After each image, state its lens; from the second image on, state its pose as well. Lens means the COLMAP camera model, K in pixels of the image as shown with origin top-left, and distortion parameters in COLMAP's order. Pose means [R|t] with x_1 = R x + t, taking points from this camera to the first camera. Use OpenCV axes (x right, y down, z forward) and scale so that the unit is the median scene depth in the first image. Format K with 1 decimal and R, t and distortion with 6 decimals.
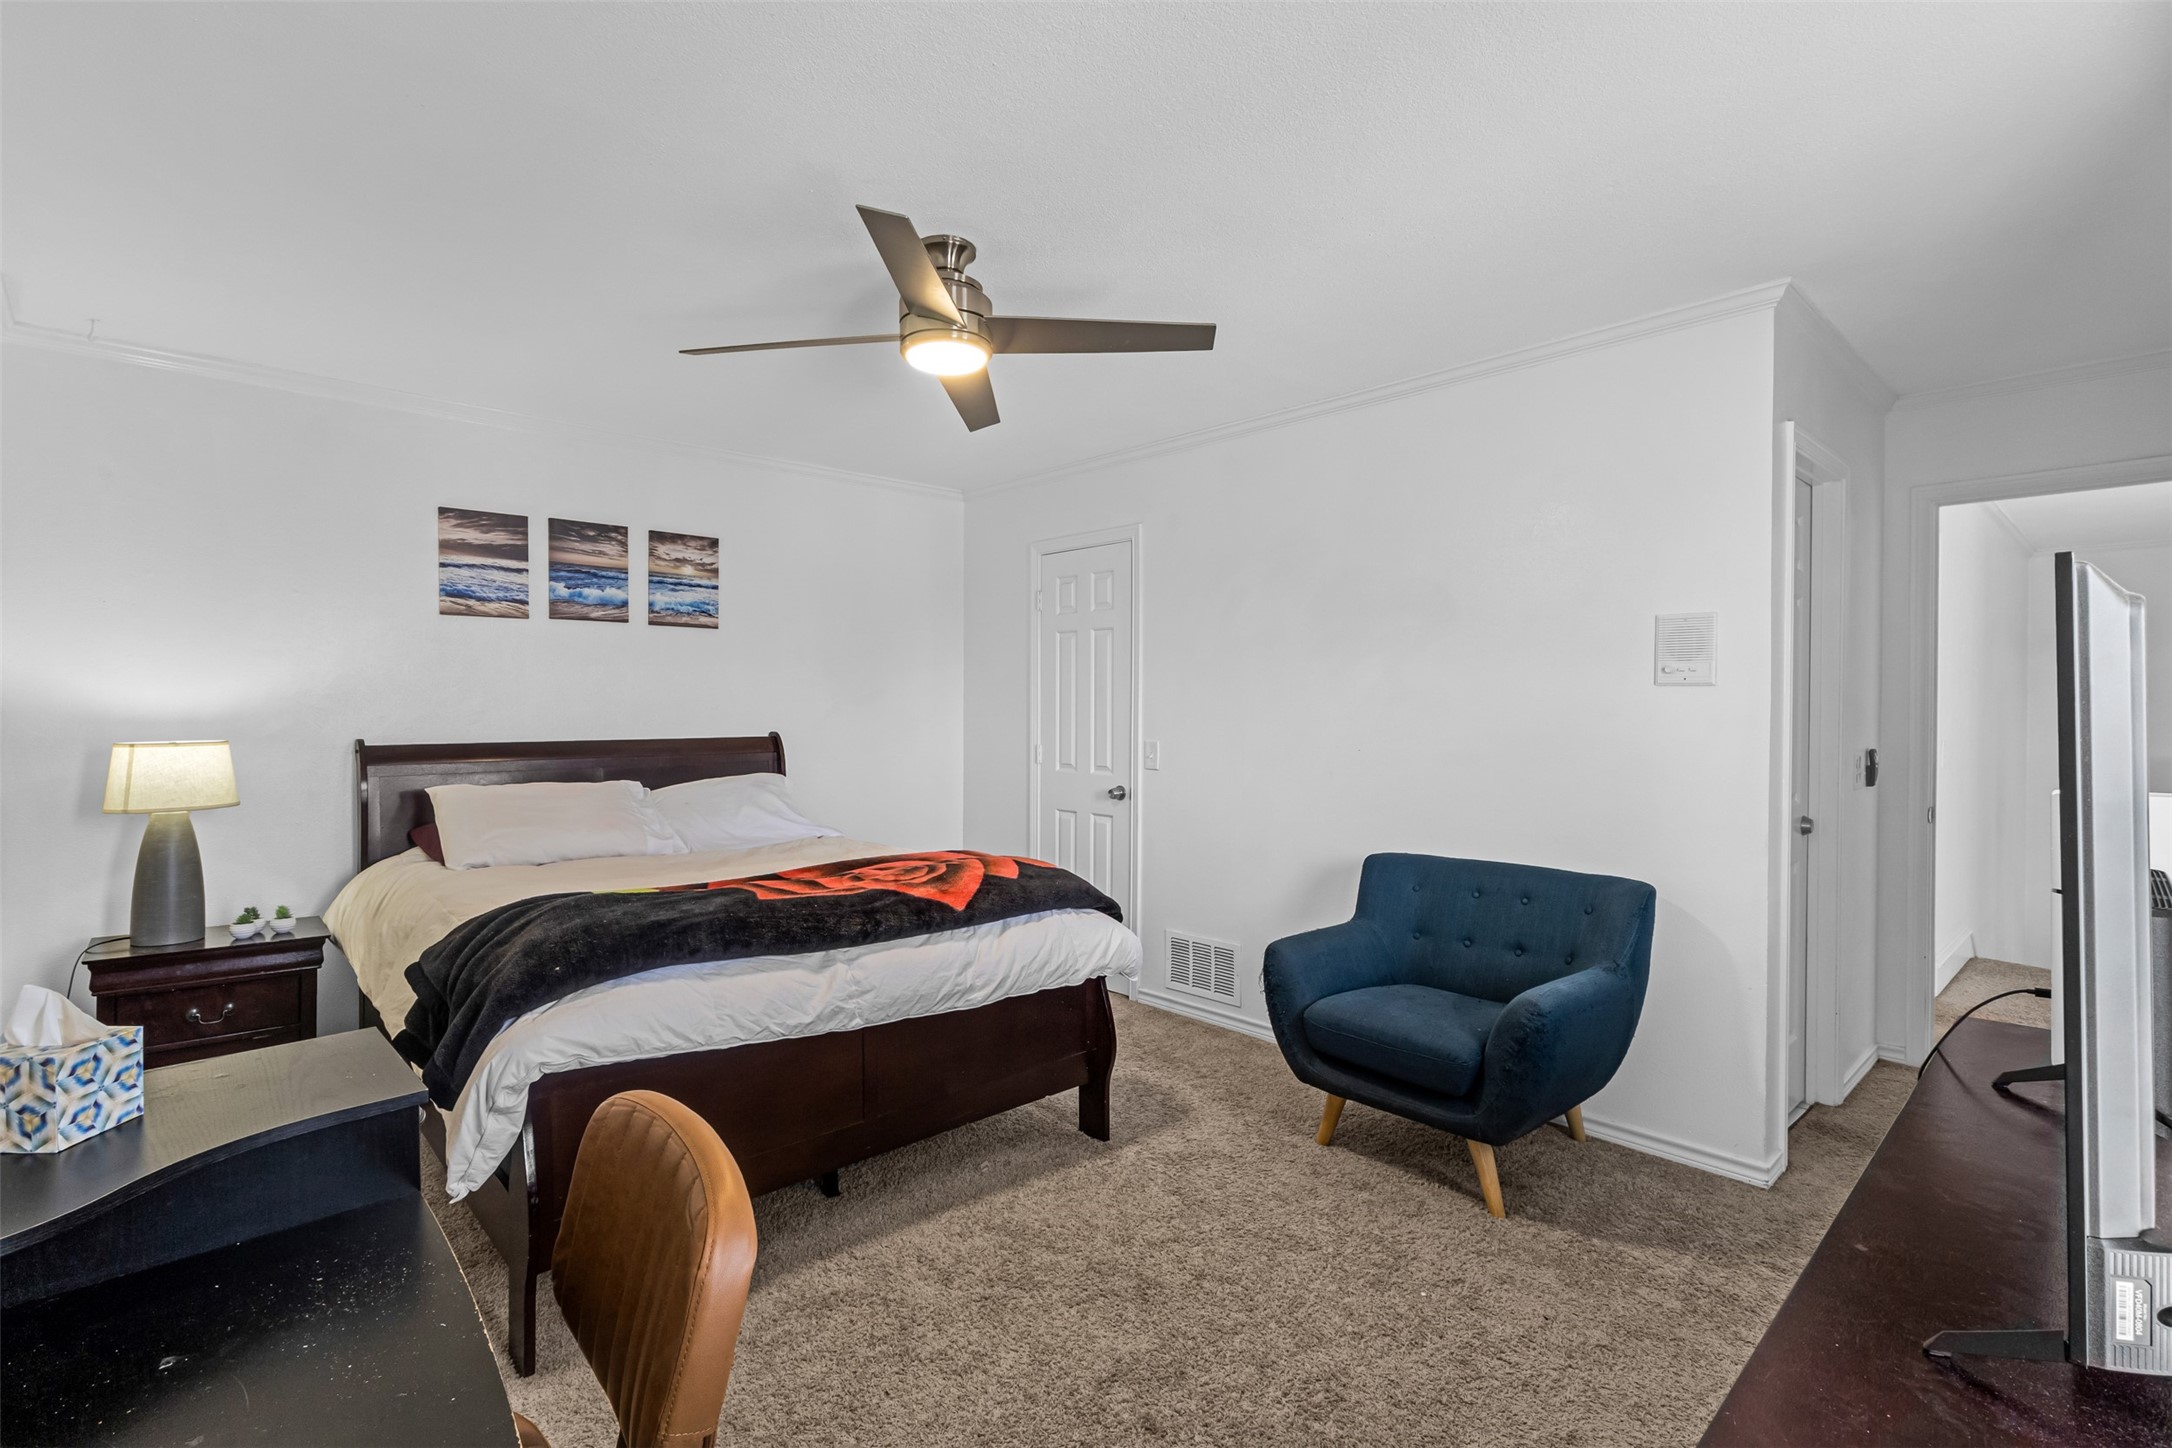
lens RADIAL K [[992.1, 0, 1087.9], [0, 992.1, 721.1], [0, 0, 1]] dist [-0.001209, -0.000064]
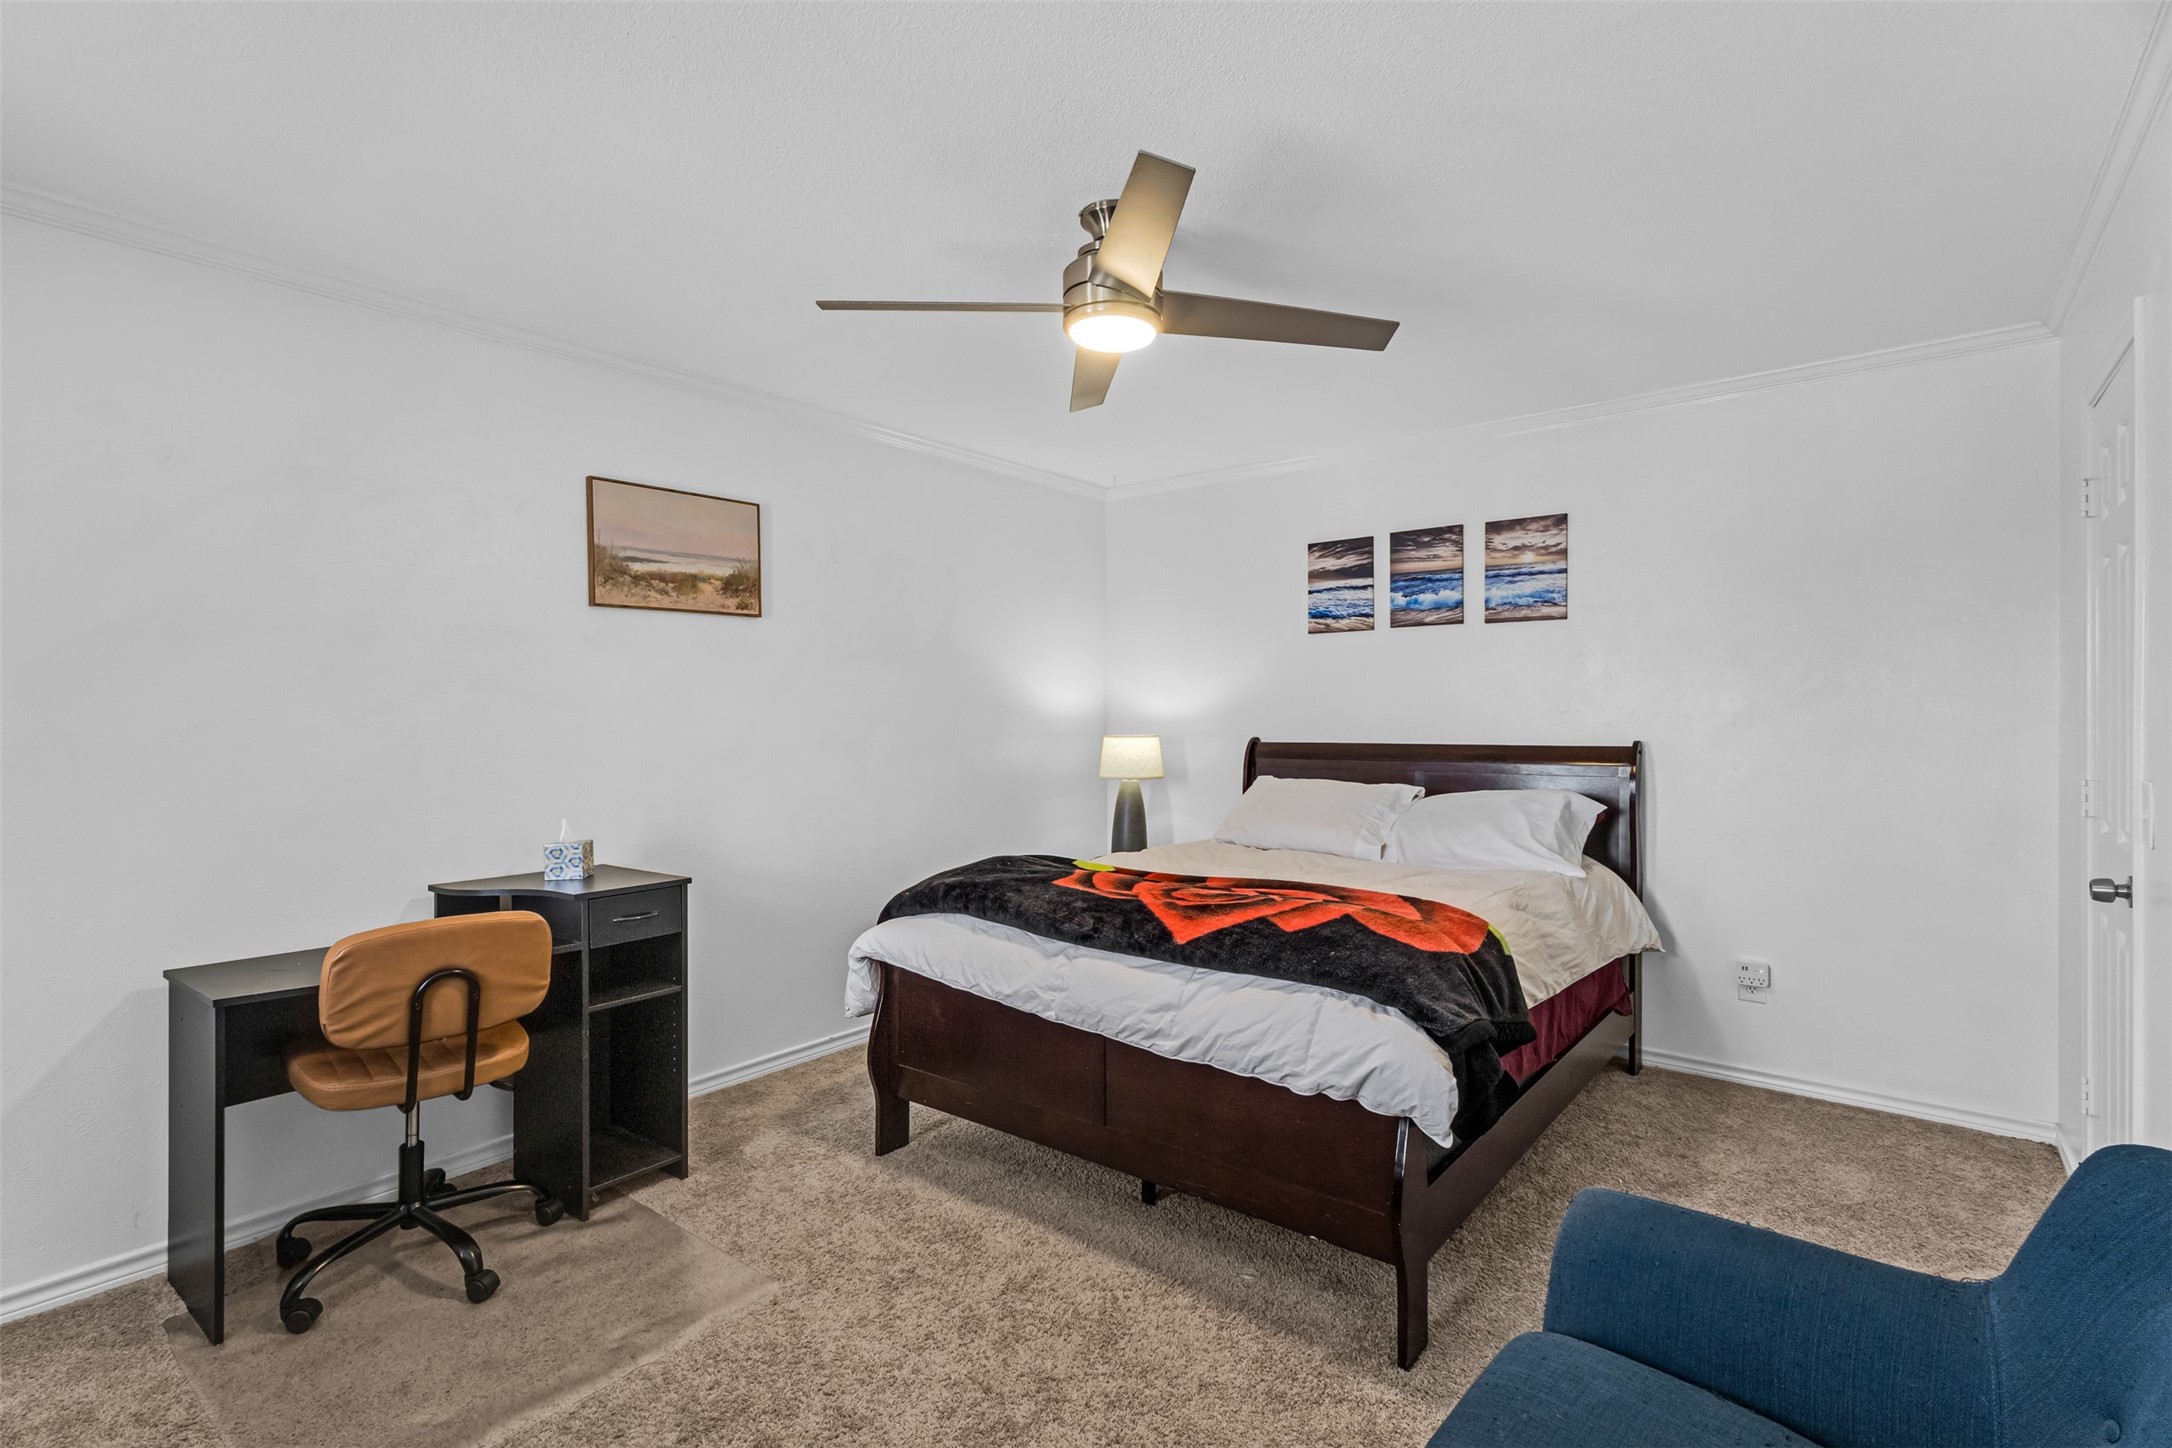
lens RADIAL K [[1040.4, 0, 1090.2], [0, 1040.4, 710.7], [0, 0, 1]] dist [-0.003704, 0.000072]
pose [[0.152868, -0.005427, -0.988232, 0.495673], [-0.009509, 0.999931, -0.006962, -0.004334], [0.988201, 0.010462, 0.152806, 0.506987]]
